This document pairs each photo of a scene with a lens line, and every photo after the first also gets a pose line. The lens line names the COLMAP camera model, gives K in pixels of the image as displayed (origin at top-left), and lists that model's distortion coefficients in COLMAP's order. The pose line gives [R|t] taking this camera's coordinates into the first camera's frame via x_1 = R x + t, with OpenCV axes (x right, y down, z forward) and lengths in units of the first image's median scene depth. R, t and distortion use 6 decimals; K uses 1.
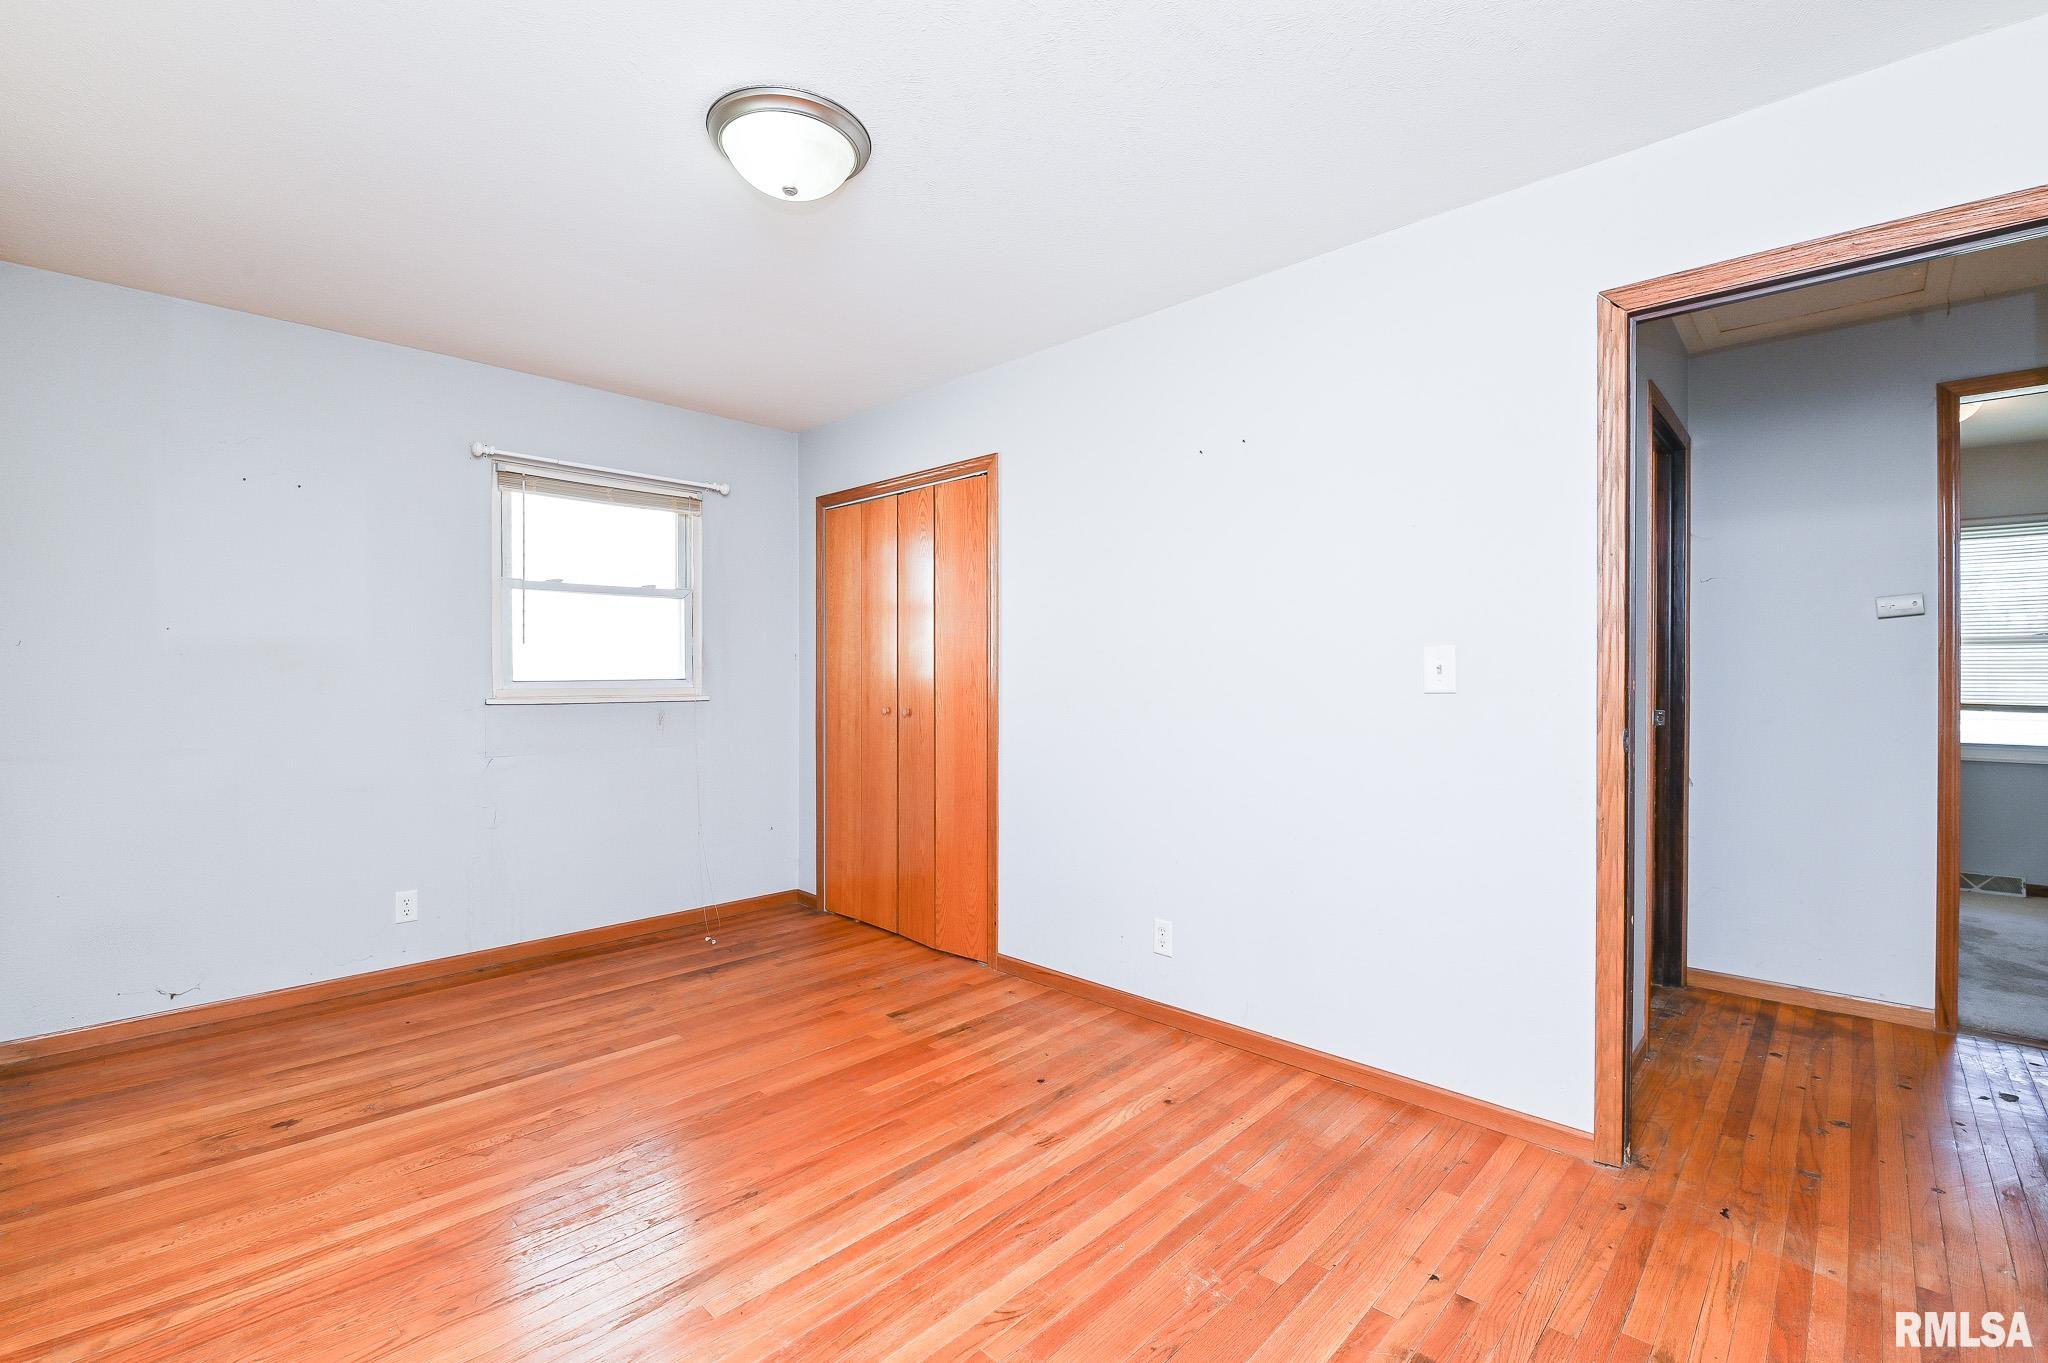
lens RADIAL K [[885.6, 0, 1039.8], [0, 885.6, 674.1], [0, 0, 1]] dist [-0.007060, -0.005836]
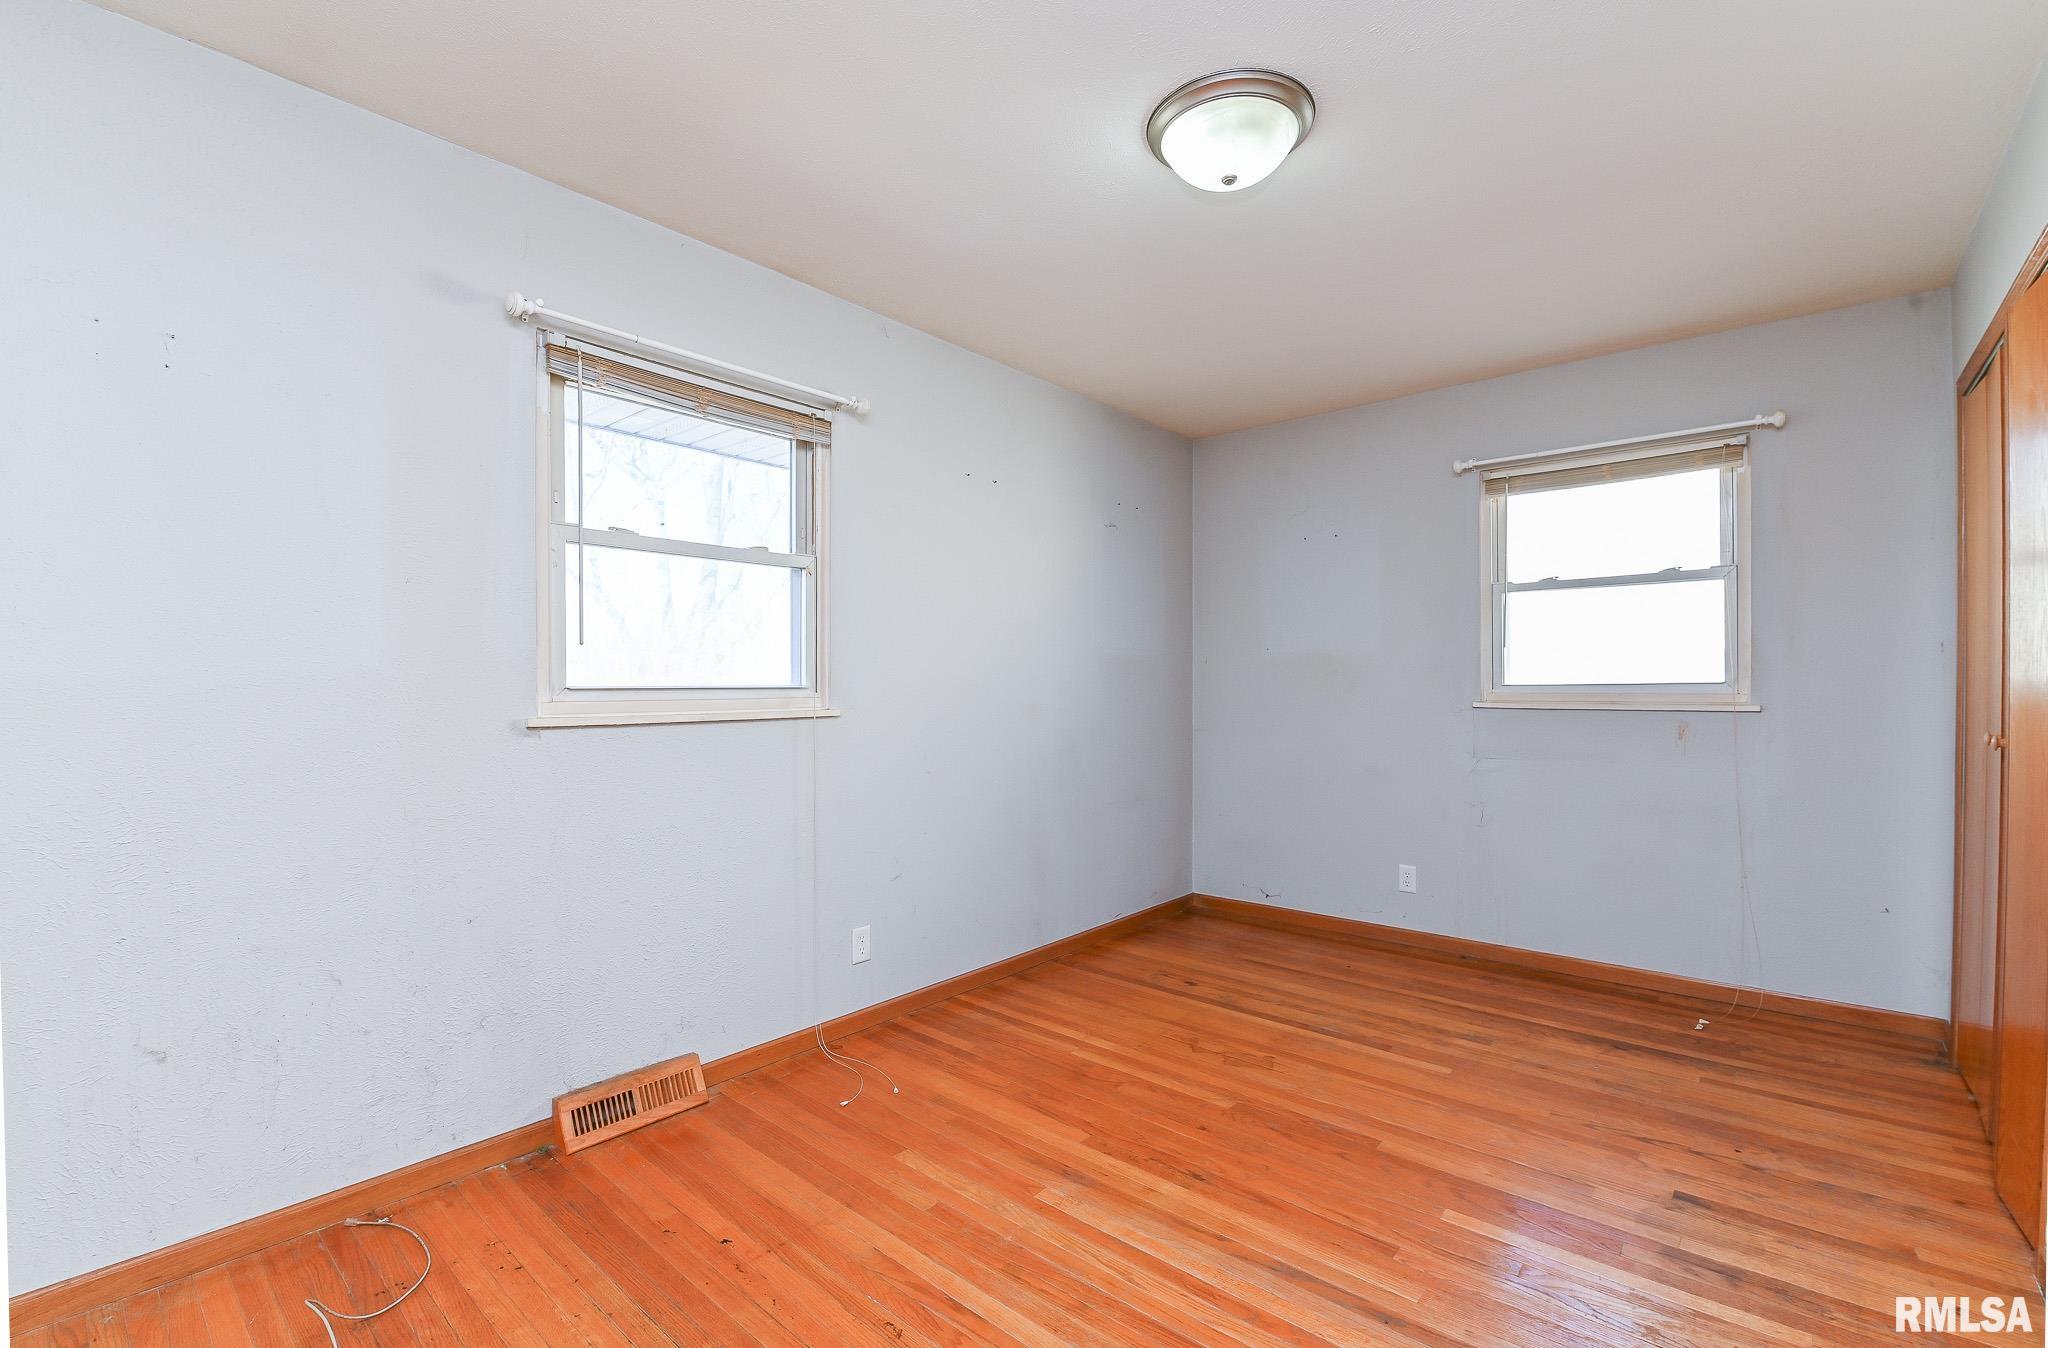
lens RADIAL K [[885.6, 0, 1034.1], [0, 885.6, 692.4], [0, 0, 1]] dist [-0.007060, -0.005836]
pose [[0.051257, 0.011206, -0.998623, 0.445002], [0.004001, 0.999927, 0.011426, 0.002972], [0.998677, -0.004582, 0.051208, 0.481396]]
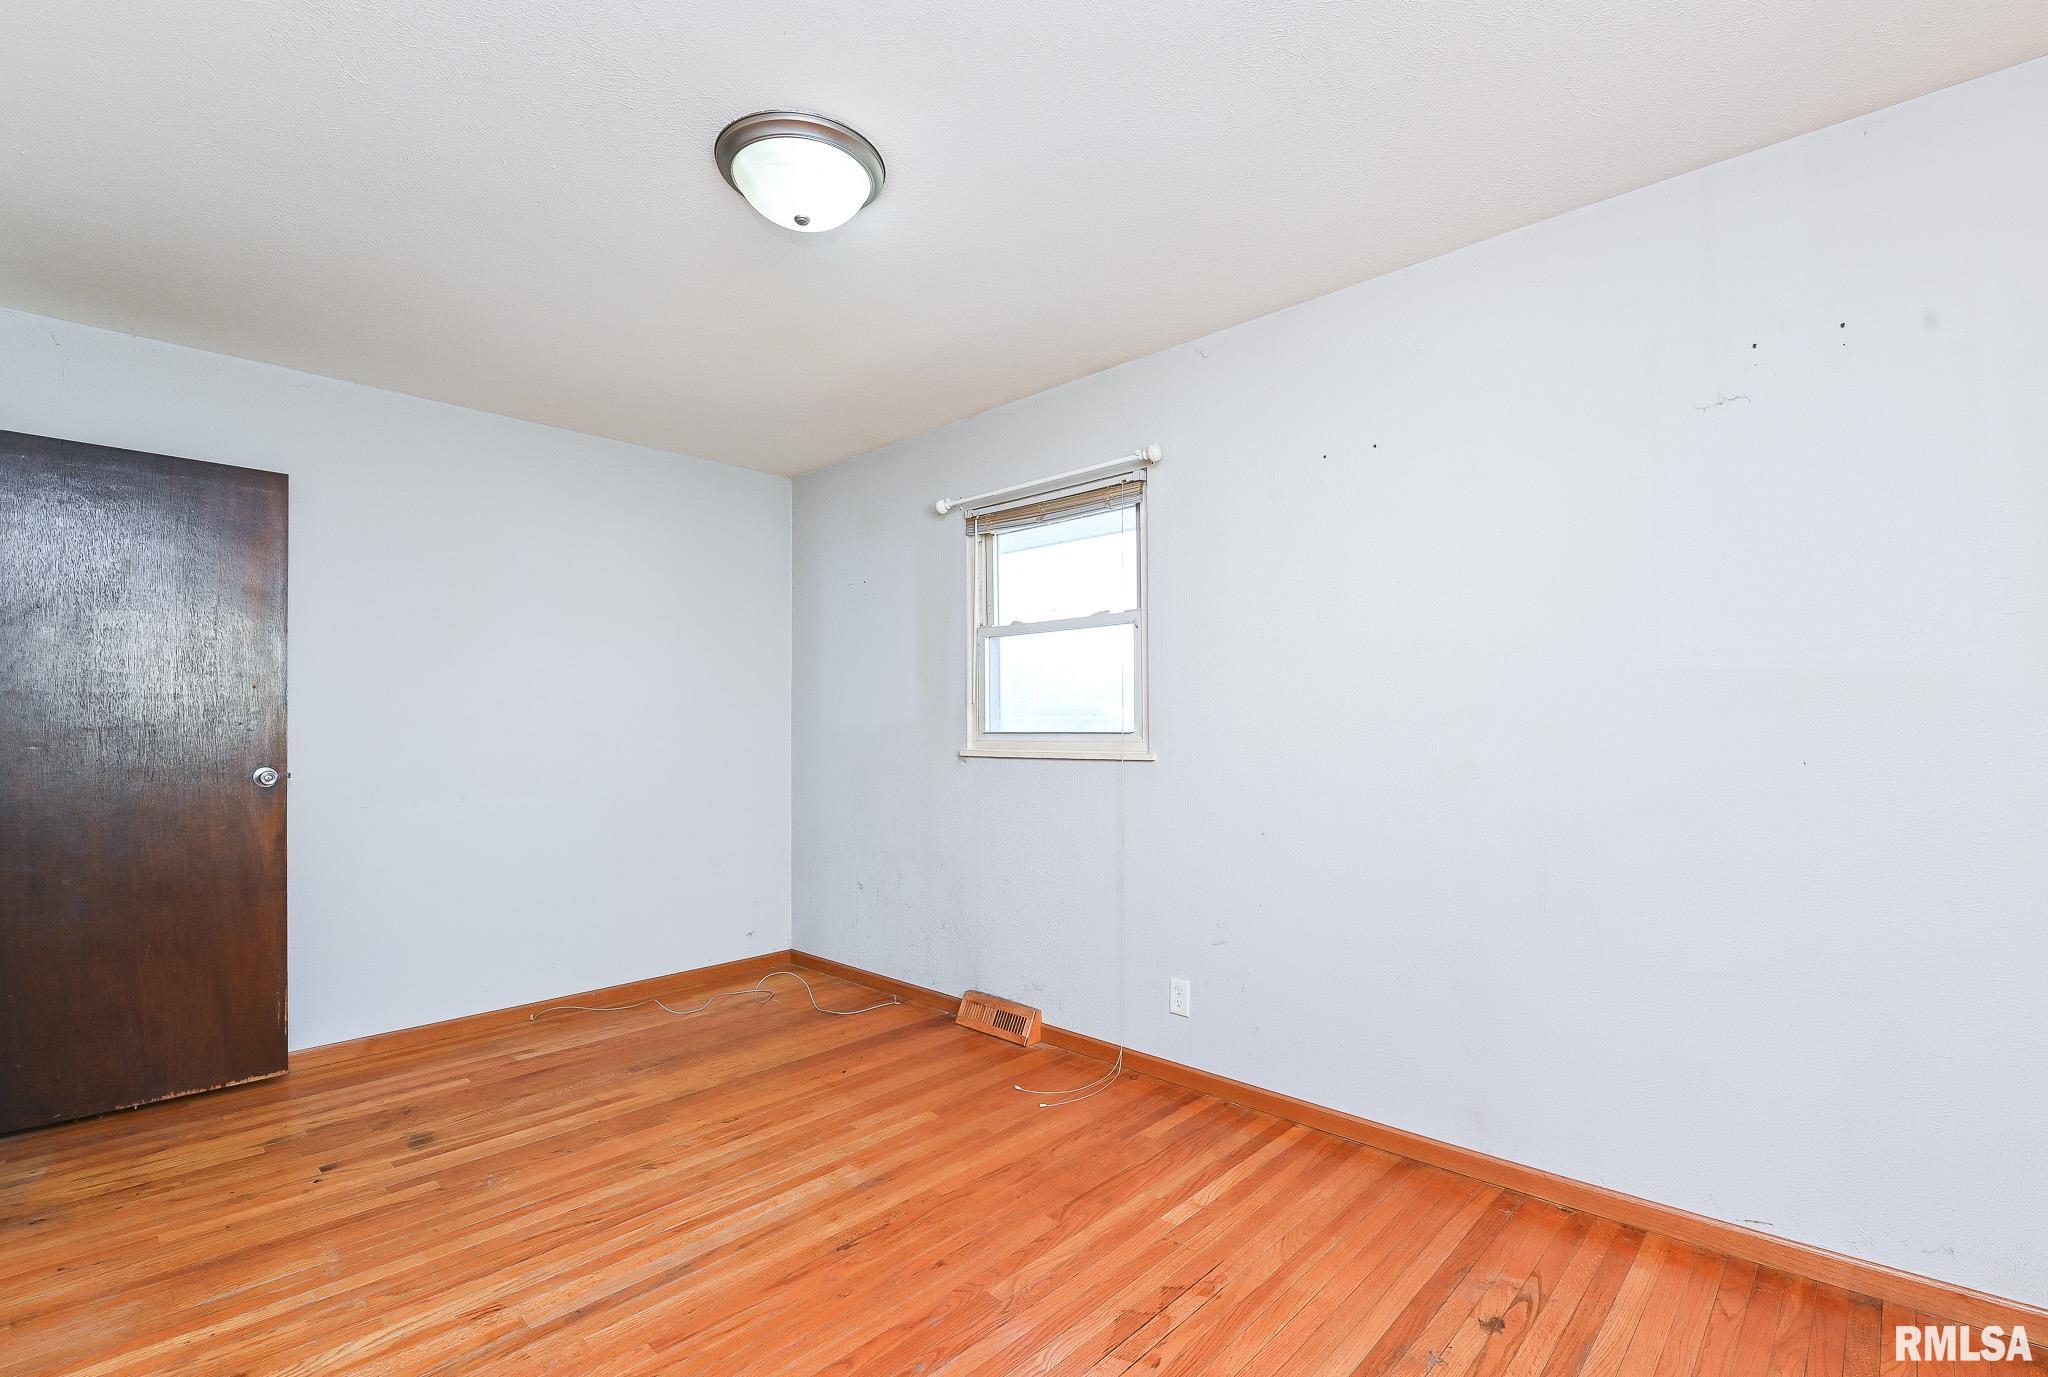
lens RADIAL K [[920.7, 0, 1015.9], [0, 920.7, 721.1], [0, 0, 1]] dist [-0.009819, -0.000803]
pose [[-0.999932, 0.003339, 0.011196, -0.341504], [0.003179, 0.999893, -0.014307, 0.009023], [-0.011243, -0.014271, -0.999835, 1.298941]]
